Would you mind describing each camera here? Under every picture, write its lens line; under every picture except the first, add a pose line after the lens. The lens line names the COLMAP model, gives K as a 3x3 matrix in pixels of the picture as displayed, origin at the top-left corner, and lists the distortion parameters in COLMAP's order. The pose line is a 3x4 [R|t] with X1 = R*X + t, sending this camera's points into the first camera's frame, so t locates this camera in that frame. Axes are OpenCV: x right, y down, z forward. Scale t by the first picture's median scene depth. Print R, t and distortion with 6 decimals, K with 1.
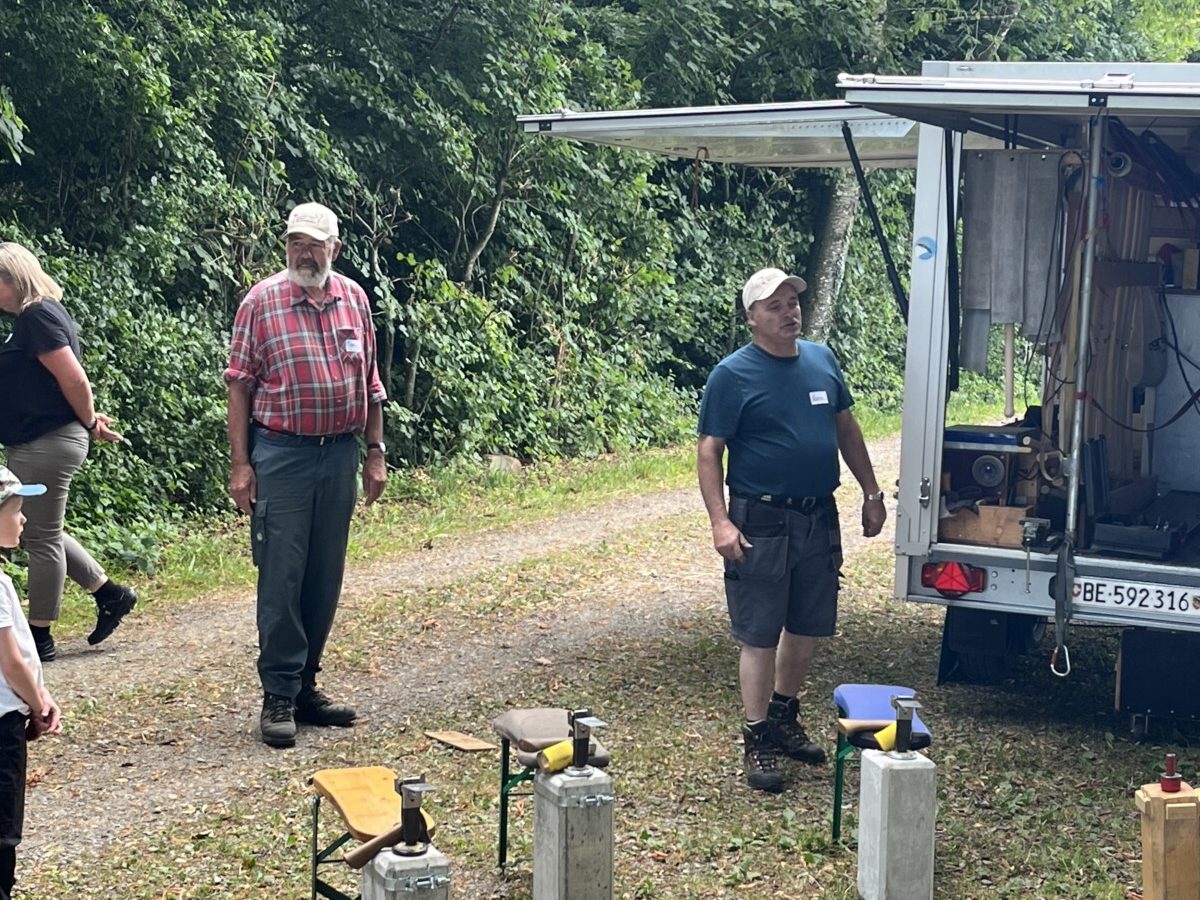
lens RADIAL K [[2236.7, 0, 601.1], [0, 2236.7, 485.4], [0, 0, 1]] dist [0.095149, 0.000000]
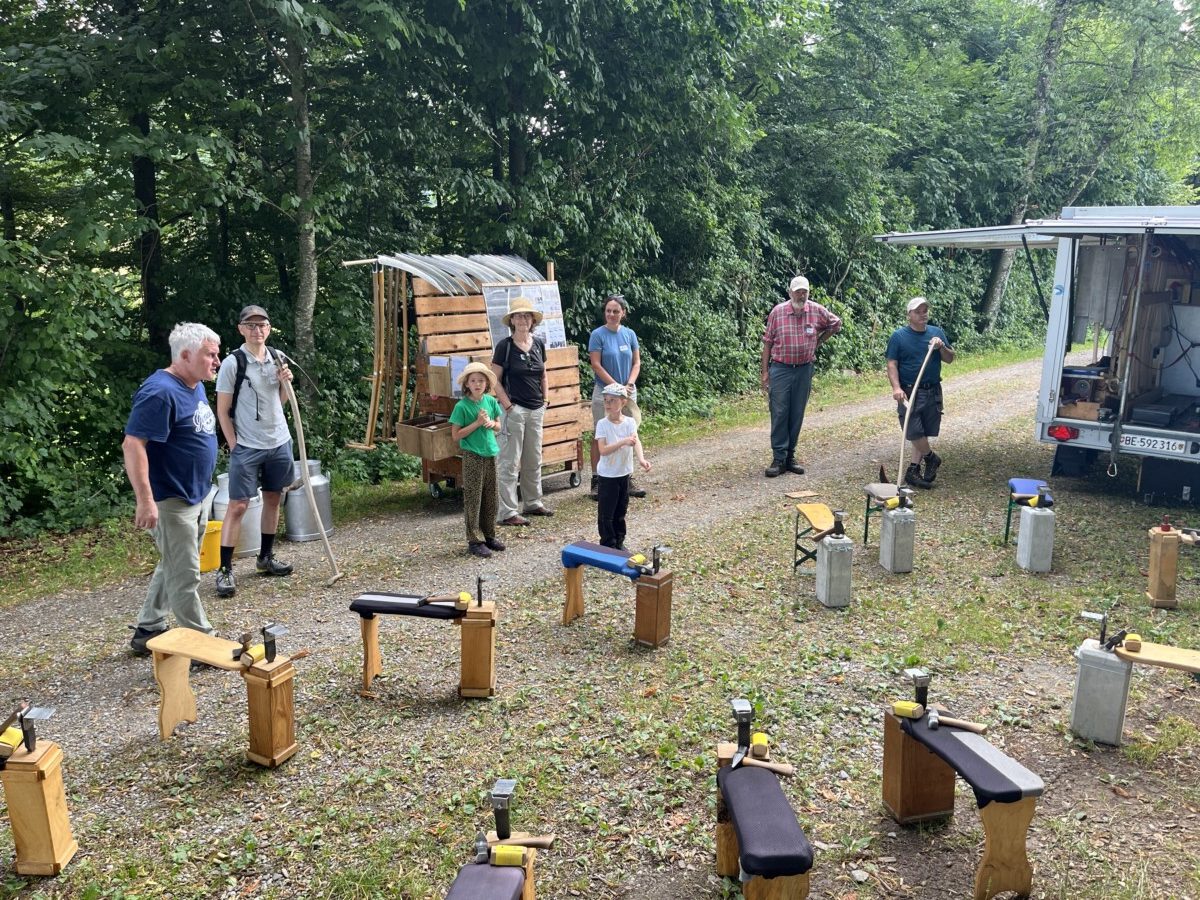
lens RADIAL K [[917.8, 0, 596.2], [0, 917.8, 469.9], [0, 0, 1]] dist [0.066160, -0.081058]
pose [[0.956705, 0.039943, -0.288307, -0.023063], [-0.010011, 0.994469, 0.104557, -0.013524], [0.290889, -0.097144, 0.951812, -0.056628]]
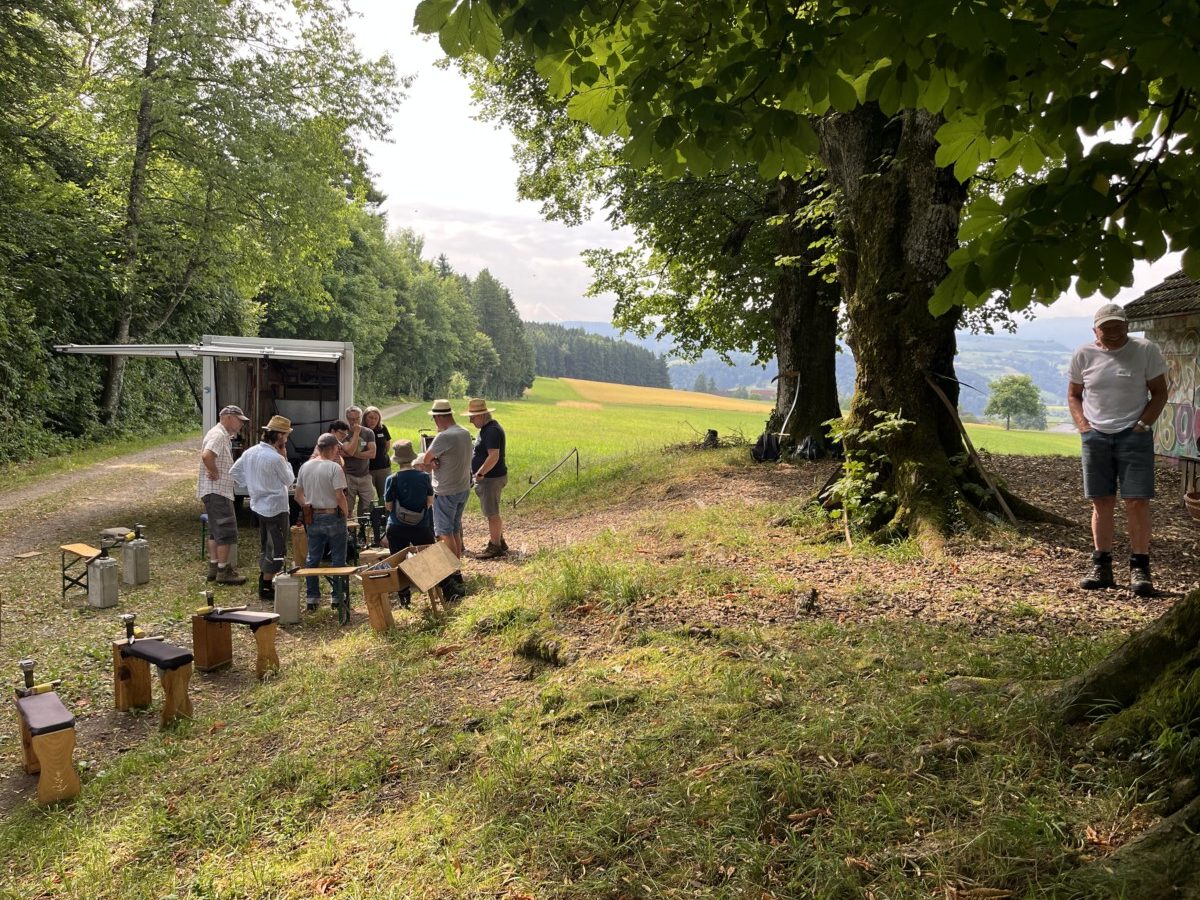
lens RADIAL K [[917.8, 0, 598.4], [0, 917.8, 450.7], [0, 0, 1]] dist [0.066160, -0.081058]
pose [[0.817706, -0.055725, 0.572932, -0.145726], [0.061187, 0.998079, 0.009749, 0.006990], [-0.572375, 0.027084, 0.819545, -0.393189]]
